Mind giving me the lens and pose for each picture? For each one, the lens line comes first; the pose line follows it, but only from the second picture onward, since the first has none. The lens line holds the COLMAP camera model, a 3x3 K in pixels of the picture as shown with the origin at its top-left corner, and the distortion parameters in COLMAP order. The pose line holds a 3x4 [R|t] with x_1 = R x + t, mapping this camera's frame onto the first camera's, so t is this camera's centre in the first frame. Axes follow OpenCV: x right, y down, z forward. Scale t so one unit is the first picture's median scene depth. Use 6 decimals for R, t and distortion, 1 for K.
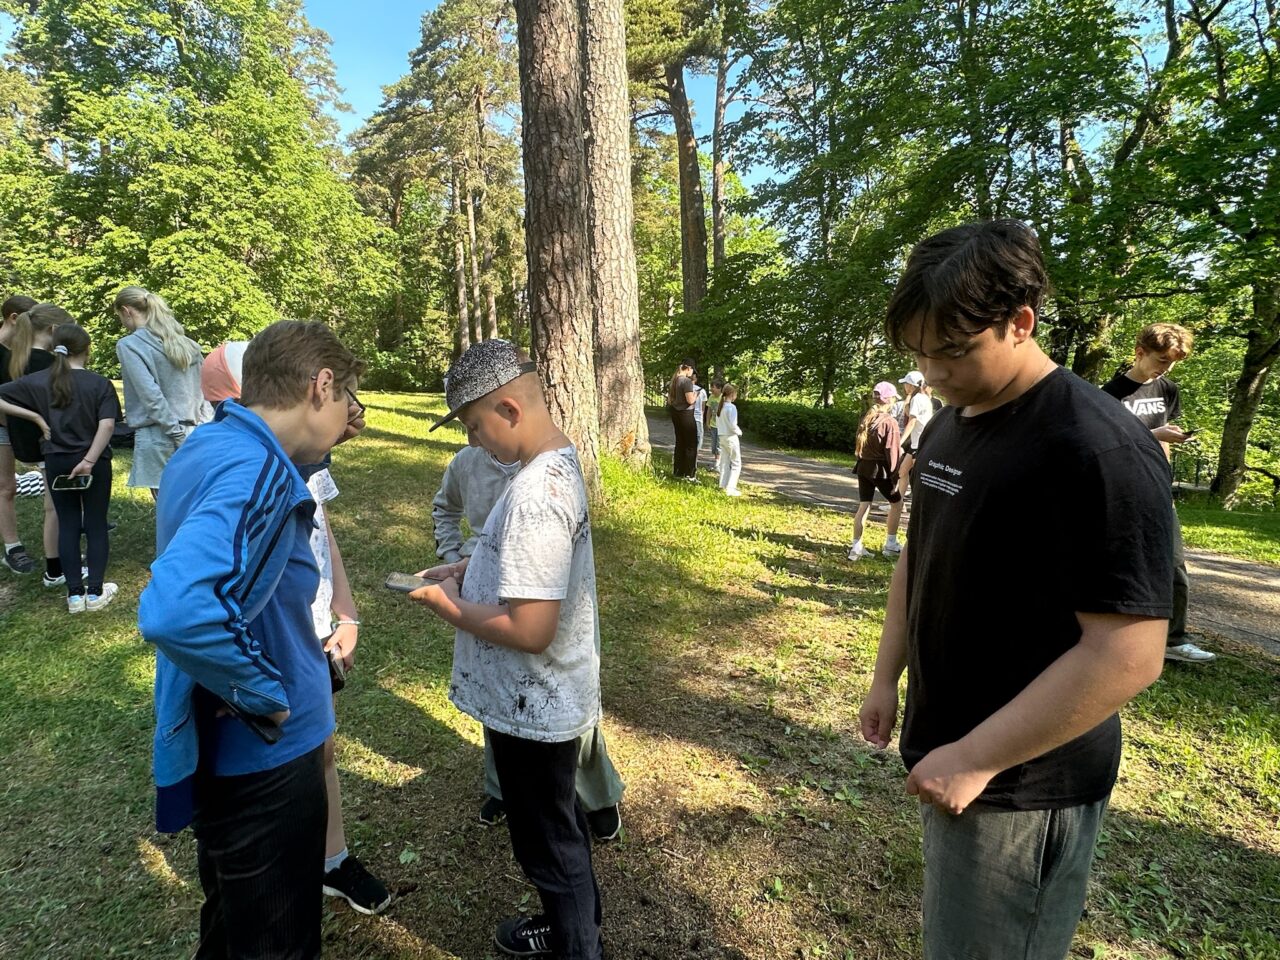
lens RADIAL K [[674.2, 0, 640.0], [0, 674.2, 480.0], [0, 0, 1]] dist [-0.001424, -0.000645]
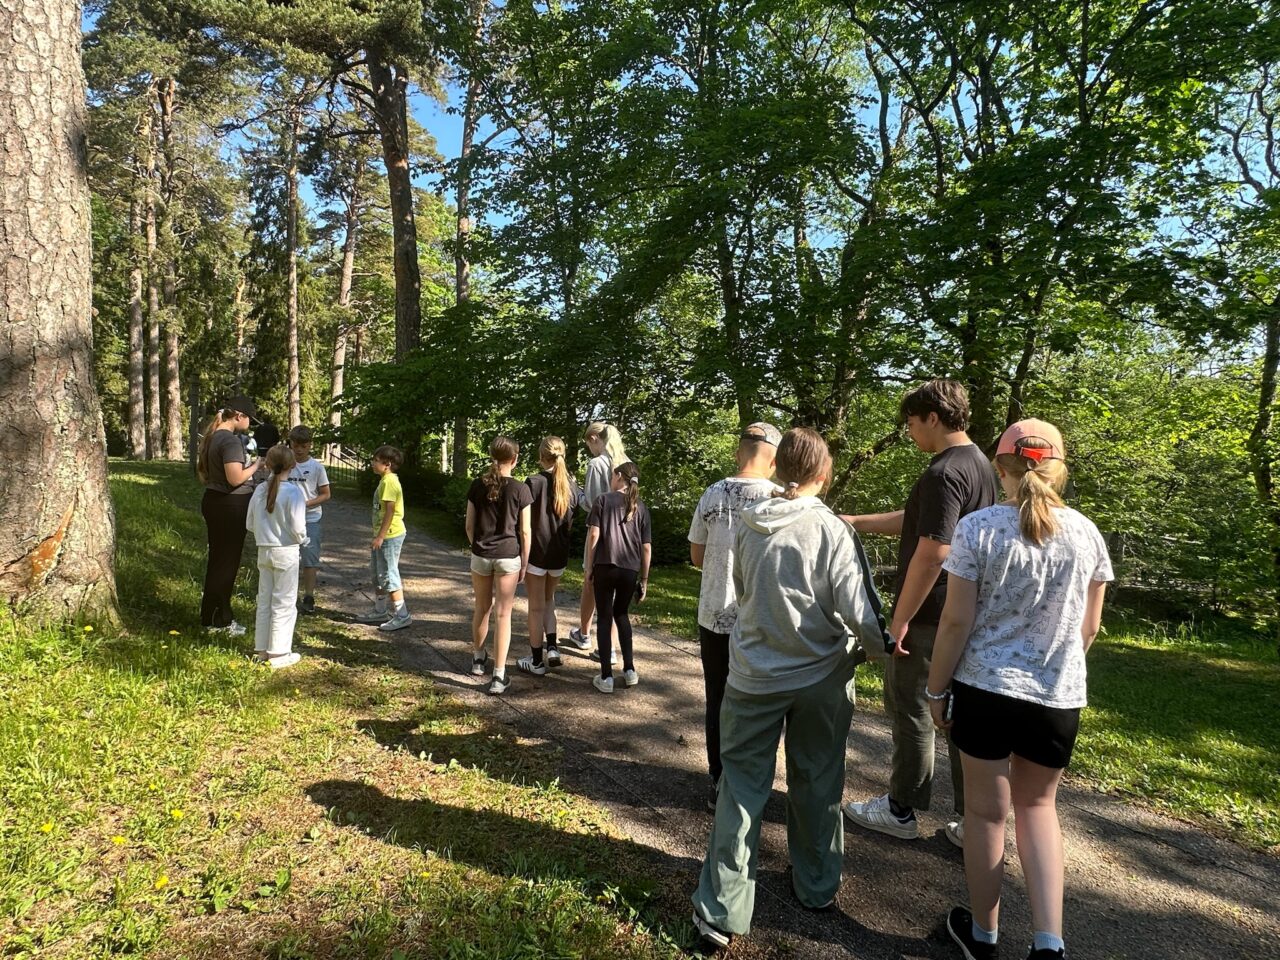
lens RADIAL K [[683.4, 0, 640.2], [0, 683.4, 488.5], [0, 0, 1]] dist [-0.002251, -0.001895]
pose [[0.944738, 0.029406, 0.326505, 0.085494], [0.004763, 0.994633, -0.103361, -0.021029], [-0.327792, 0.099204, 0.939527, 0.159045]]
